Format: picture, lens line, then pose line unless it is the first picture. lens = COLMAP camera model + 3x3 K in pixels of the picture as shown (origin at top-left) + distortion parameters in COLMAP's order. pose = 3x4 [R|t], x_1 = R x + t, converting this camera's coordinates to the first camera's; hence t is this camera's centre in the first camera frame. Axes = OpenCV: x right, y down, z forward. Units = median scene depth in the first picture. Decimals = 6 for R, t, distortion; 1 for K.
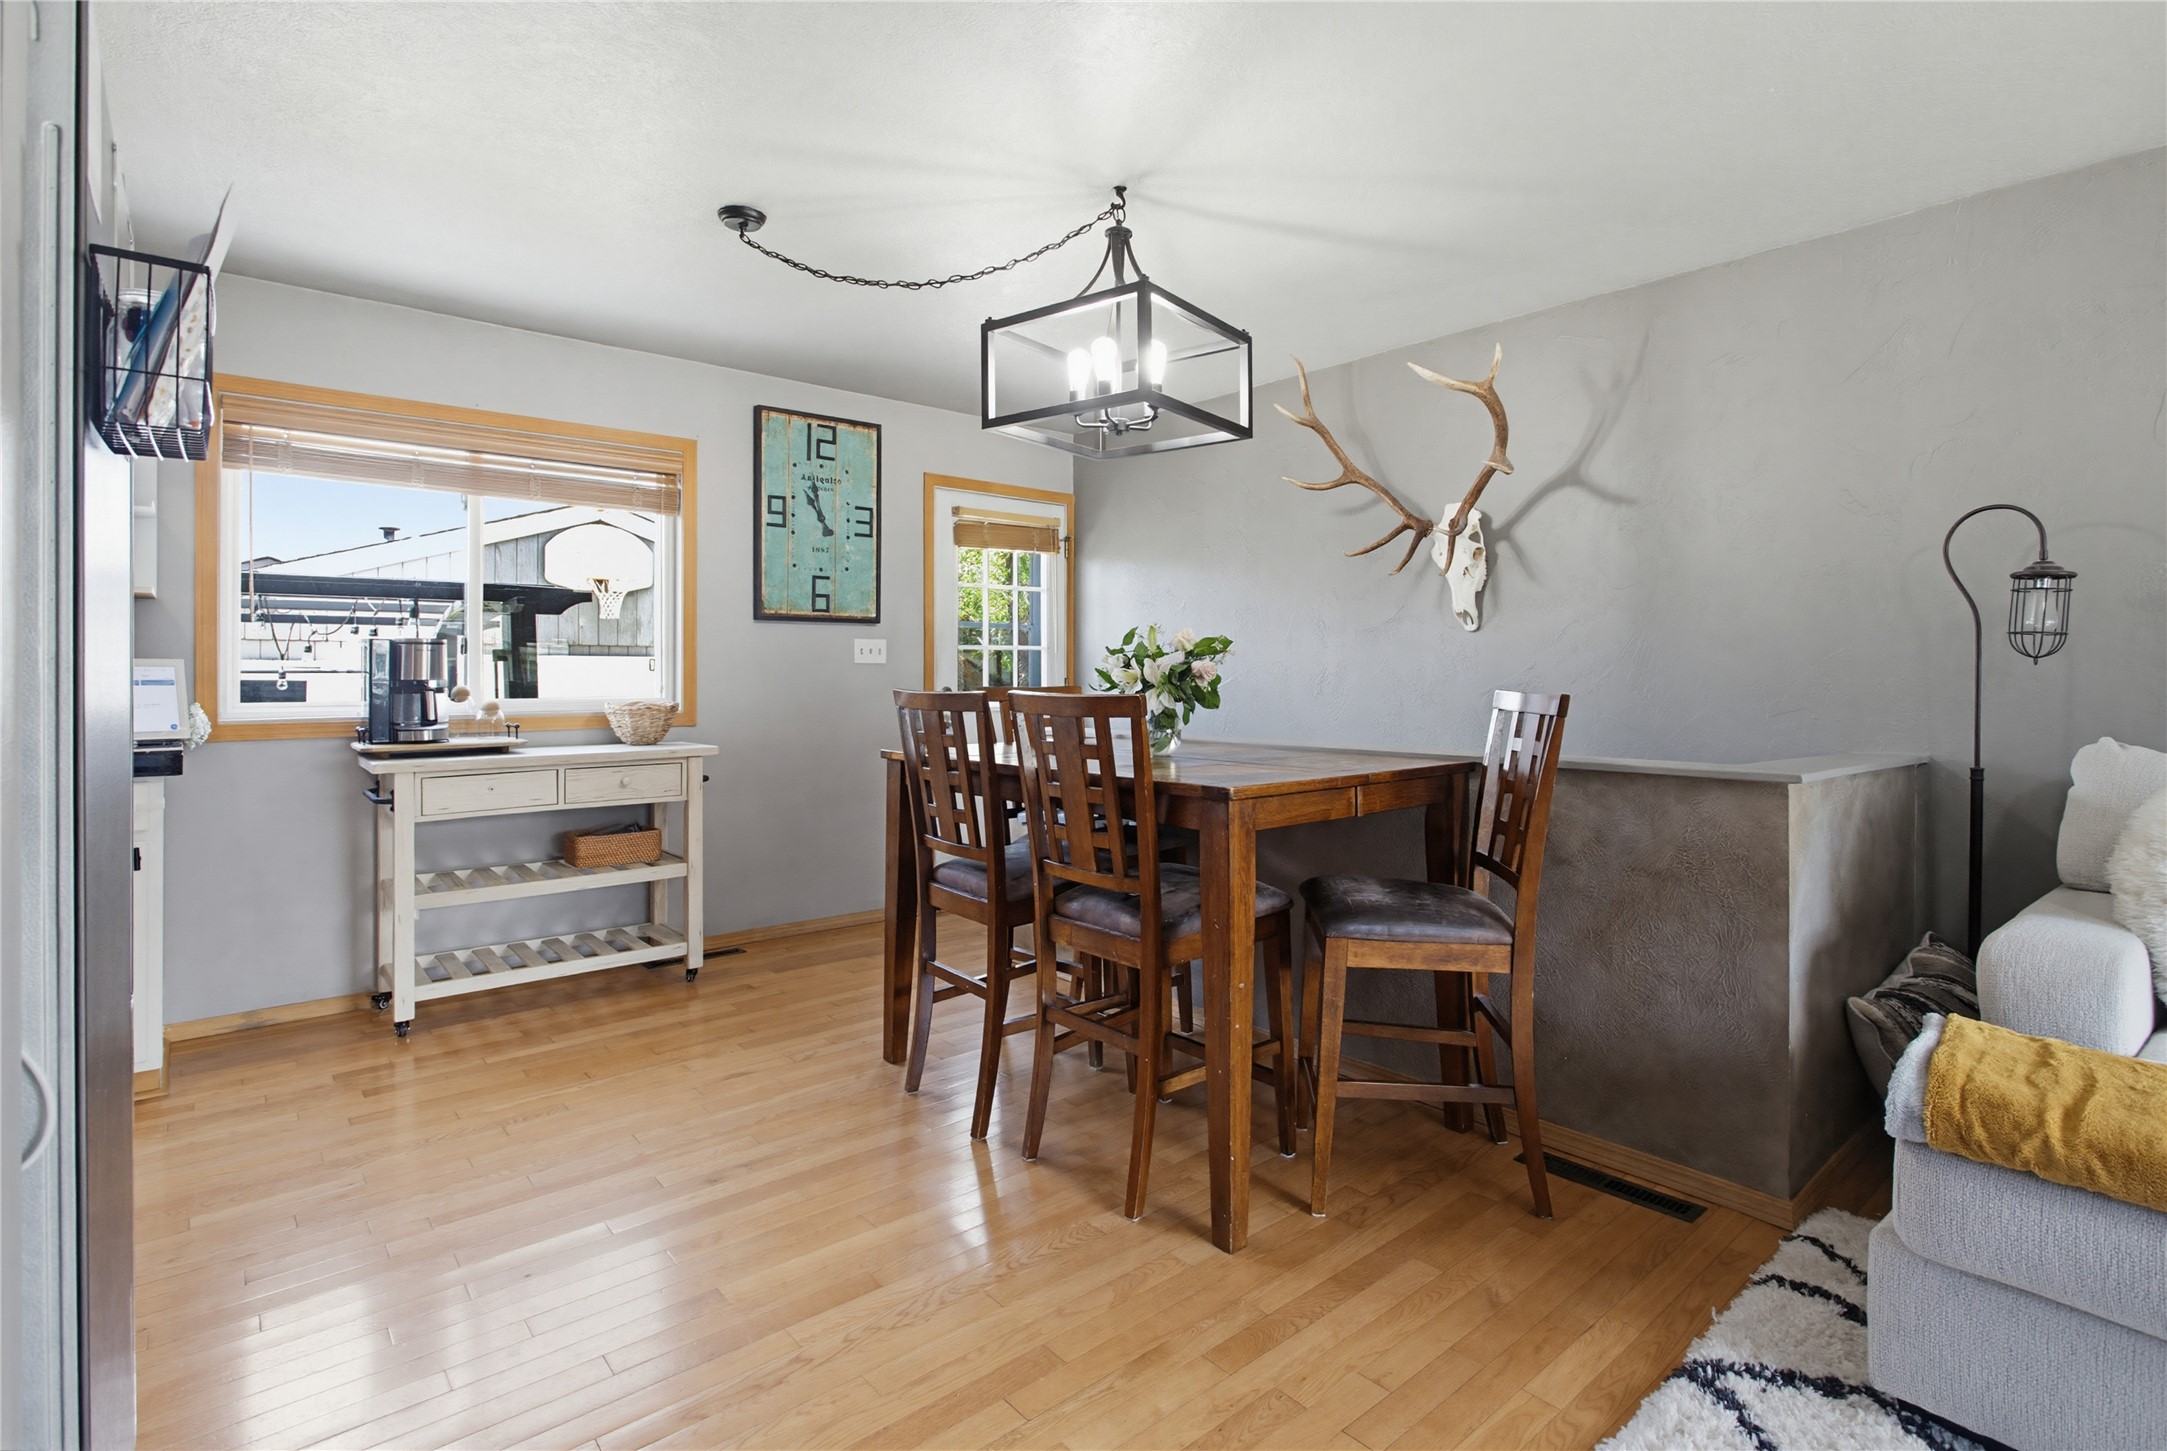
lens RADIAL K [[1058.9, 0, 1087.2], [0, 1058.9, 671.9], [0, 0, 1]] dist [-0.010148, 0.002803]
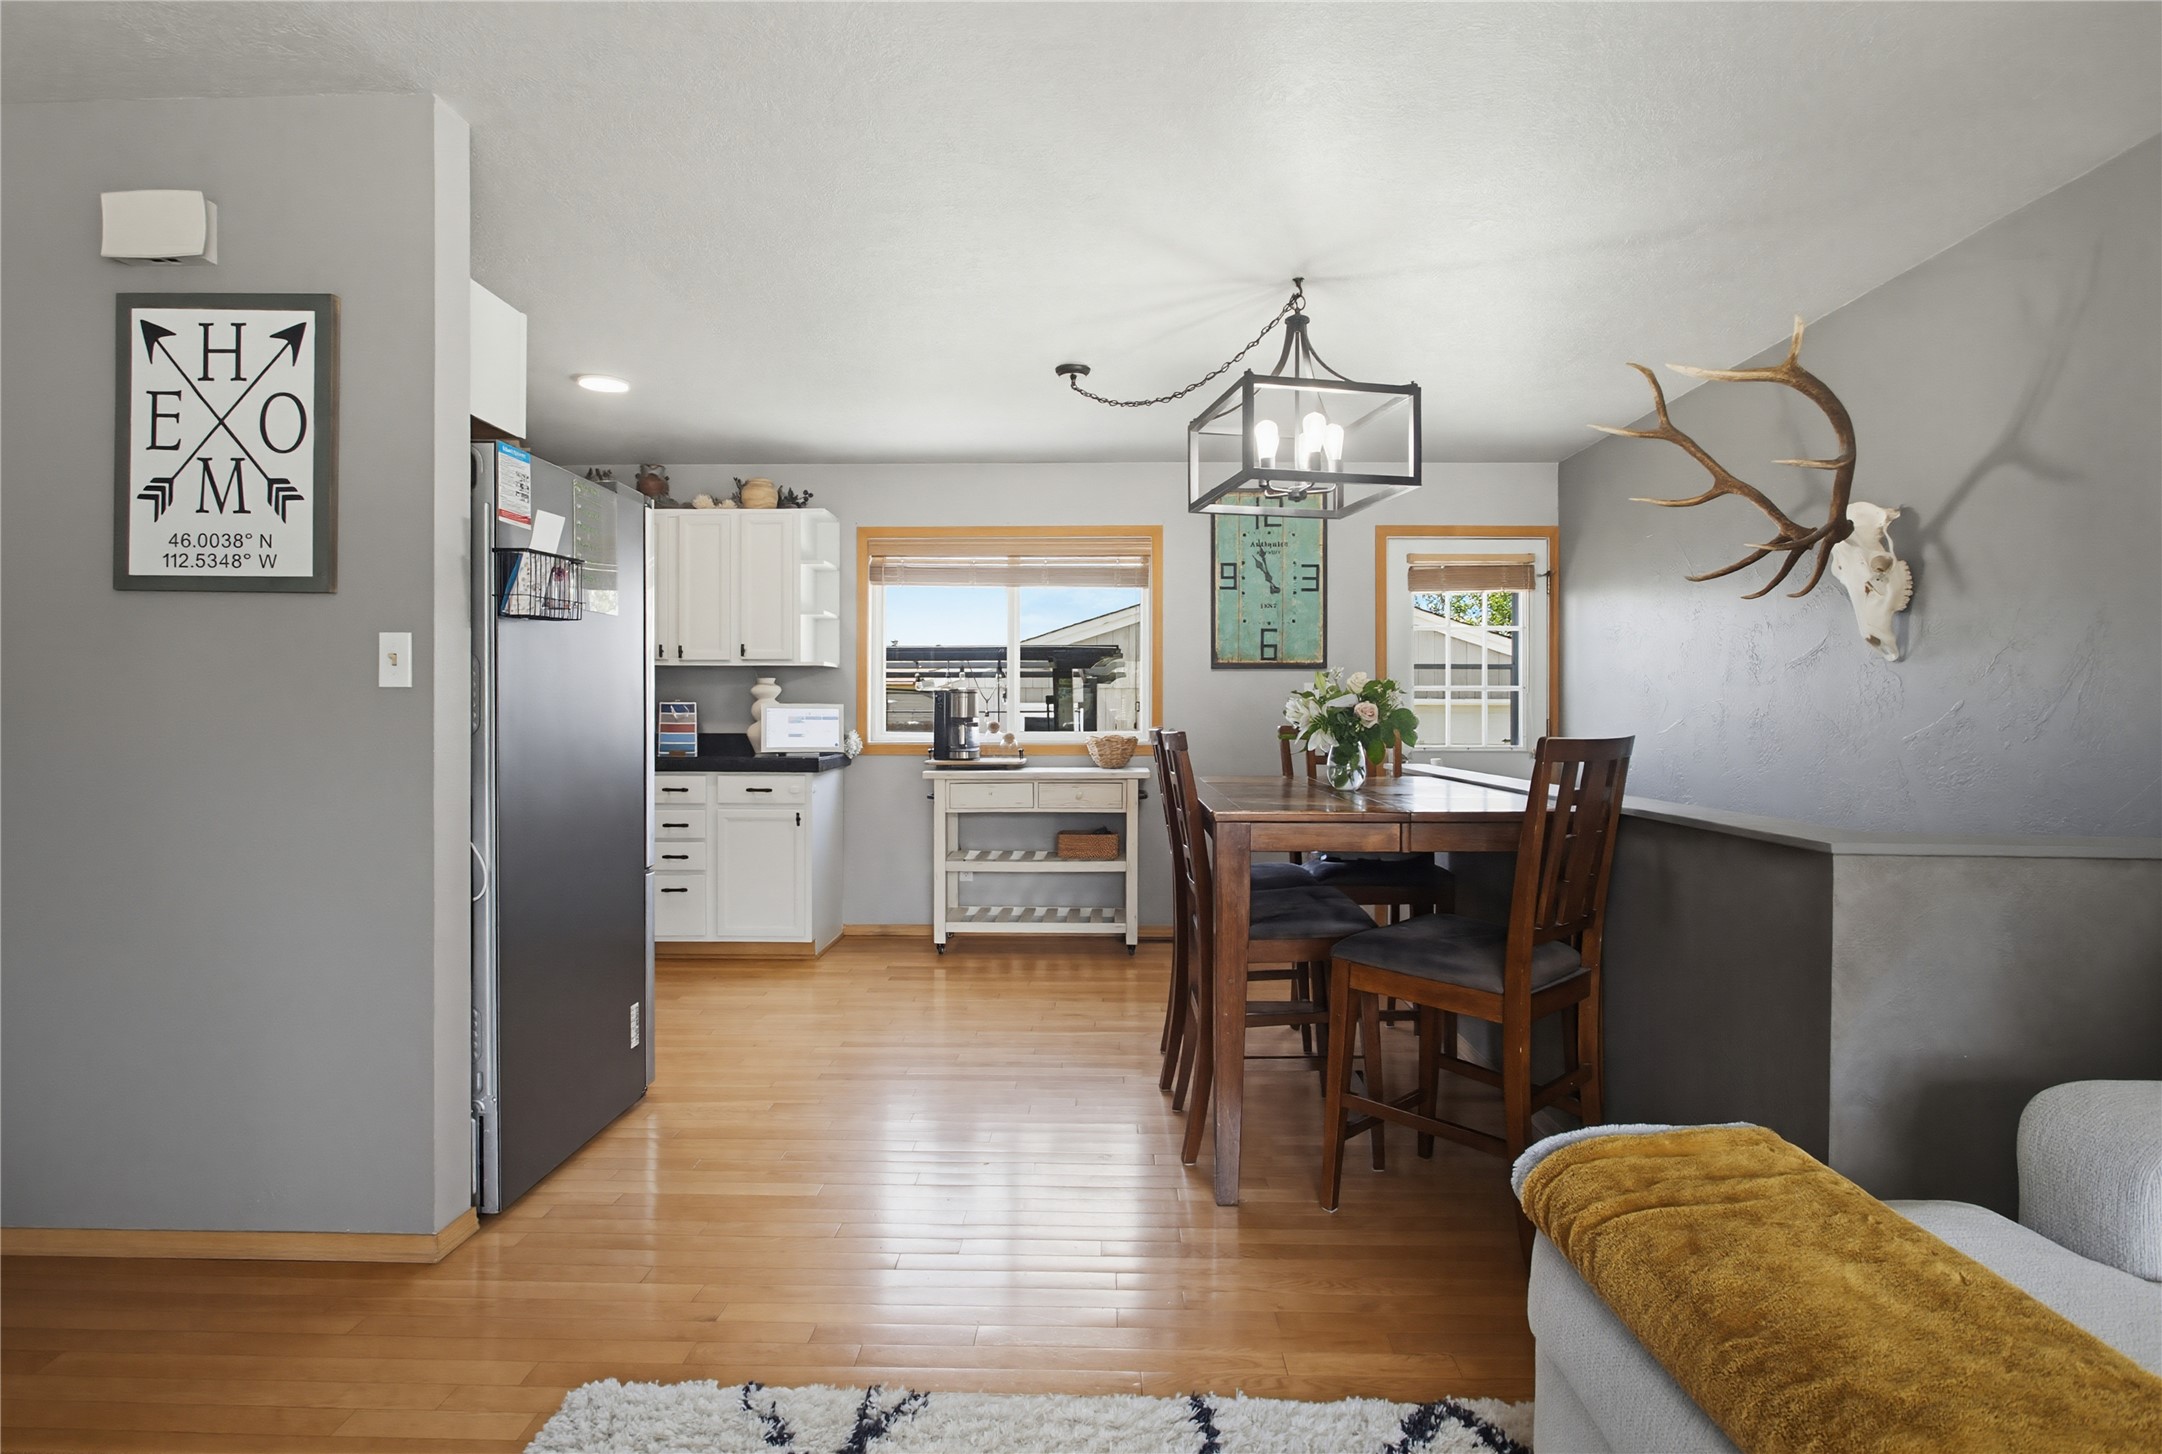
lens RADIAL K [[1056.5, 0, 1075.2], [0, 1056.5, 715.5], [0, 0, 1]] dist [-0.010148, 0.002803]
pose [[0.741452, 0.003400, -0.670998, 0.433213], [-0.001190, 0.999992, 0.003752, -0.000676], [0.671005, -0.001983, 0.741450, 0.010722]]
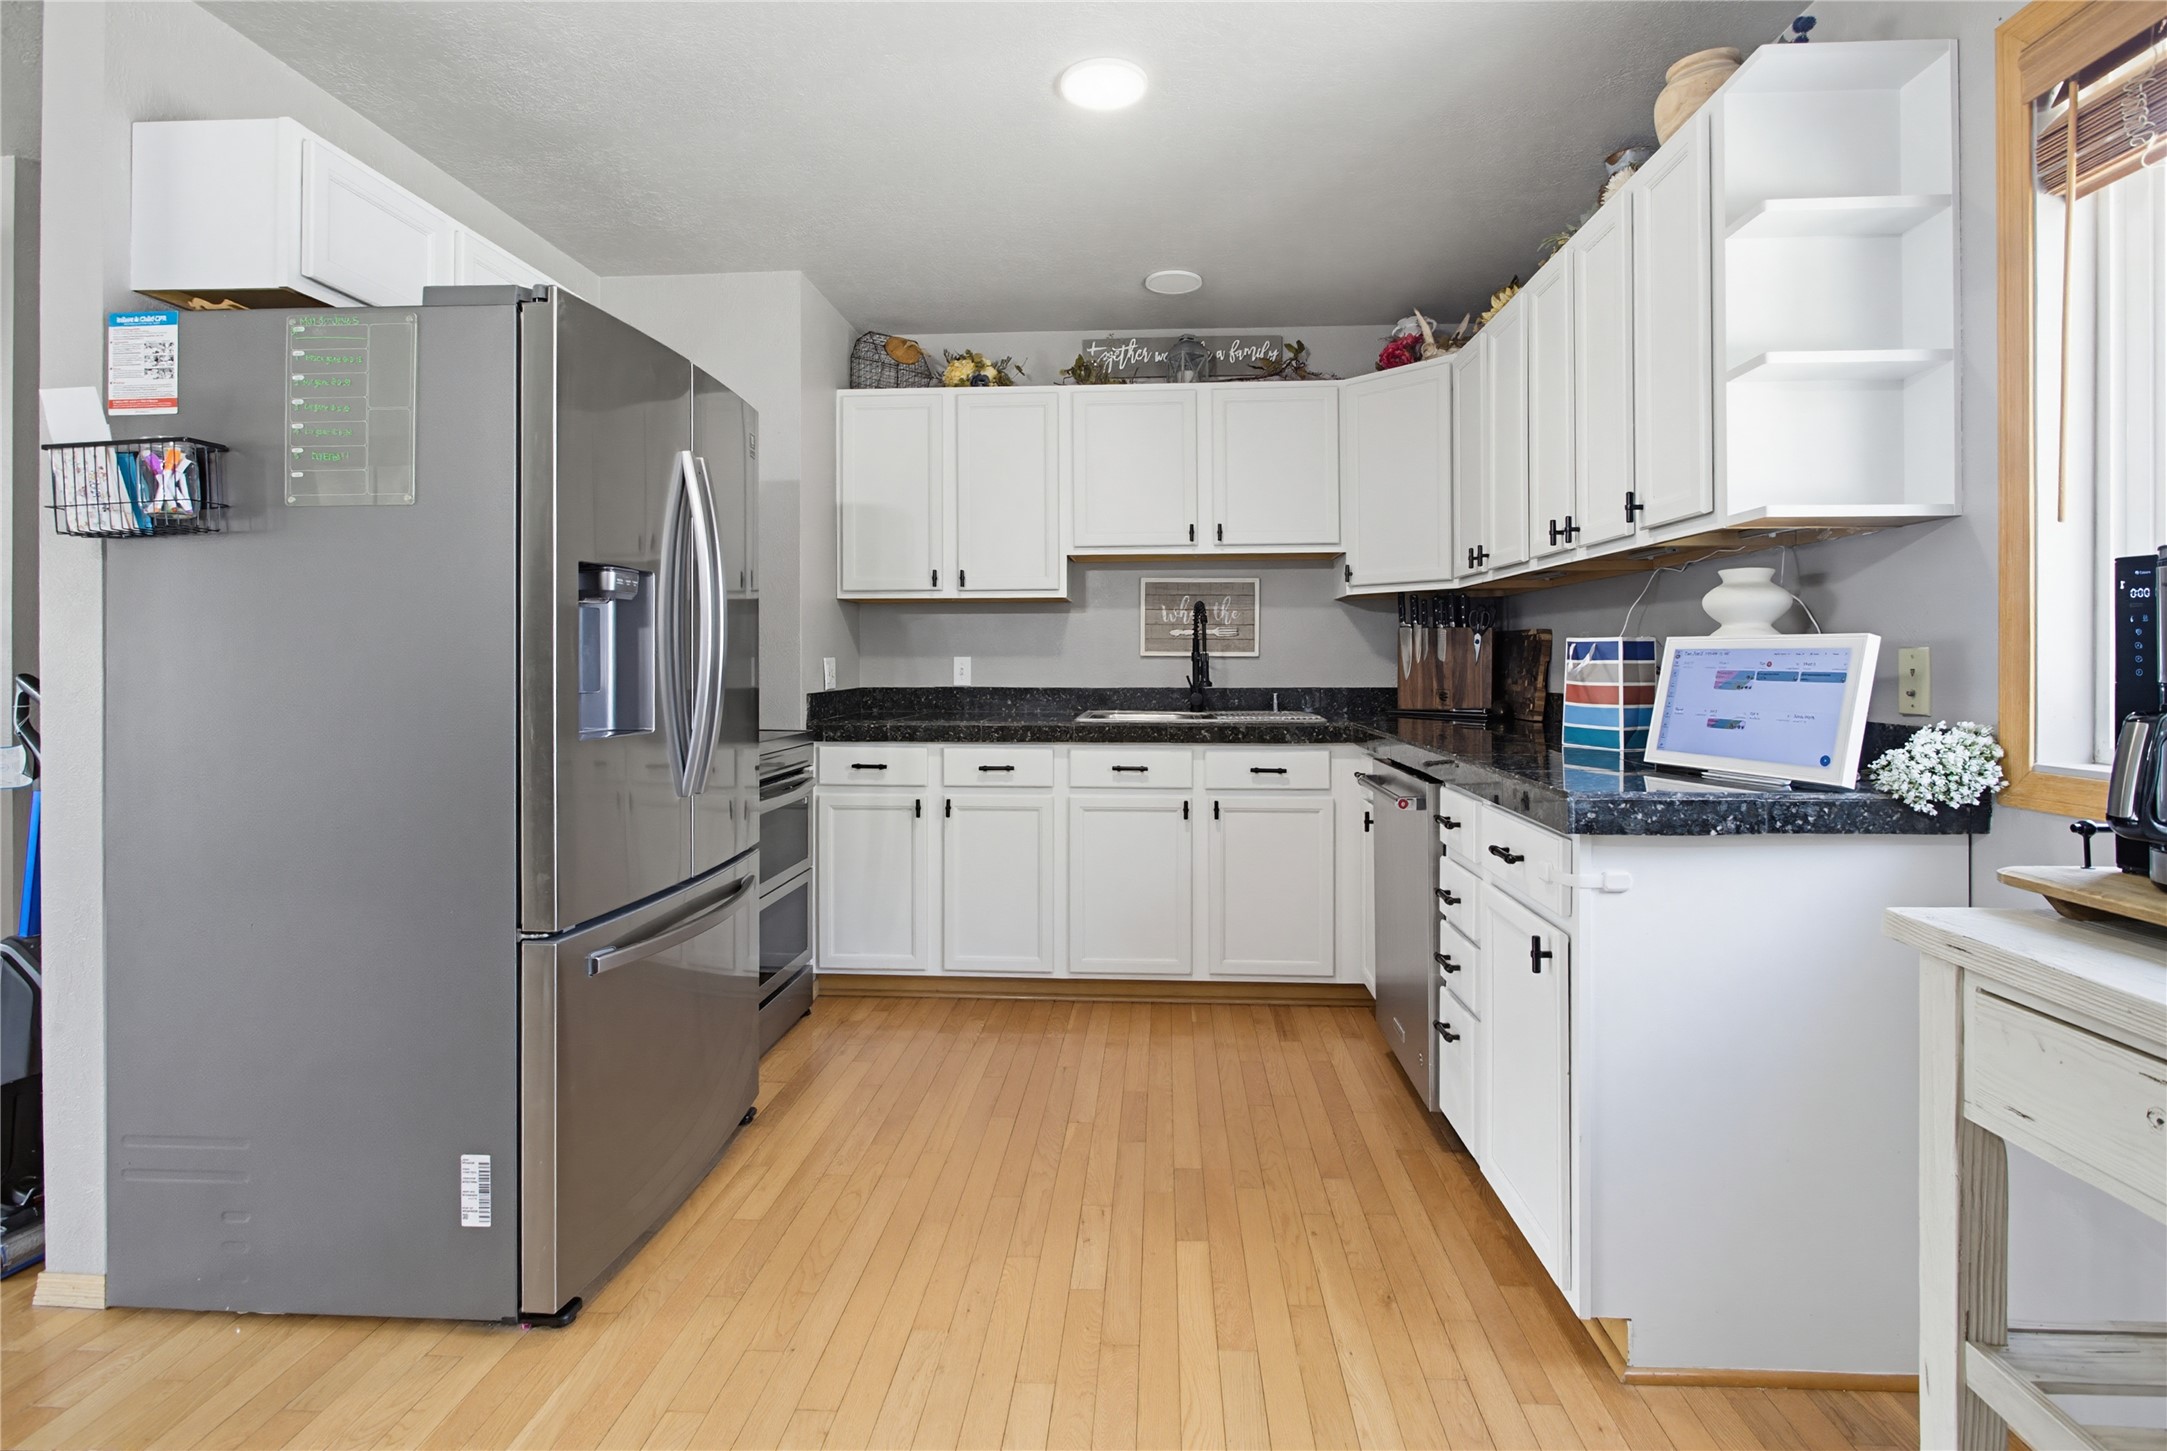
lens RADIAL K [[1058.9, 0, 1103.6], [0, 1058.9, 656.9], [0, 0, 1]] dist [-0.010148, 0.002803]
pose [[-0.688635, 0.000308, -0.725109, -0.188942], [0.002067, 0.999997, -0.001538, -0.000239], [0.725106, -0.002558, -0.688633, 0.890803]]
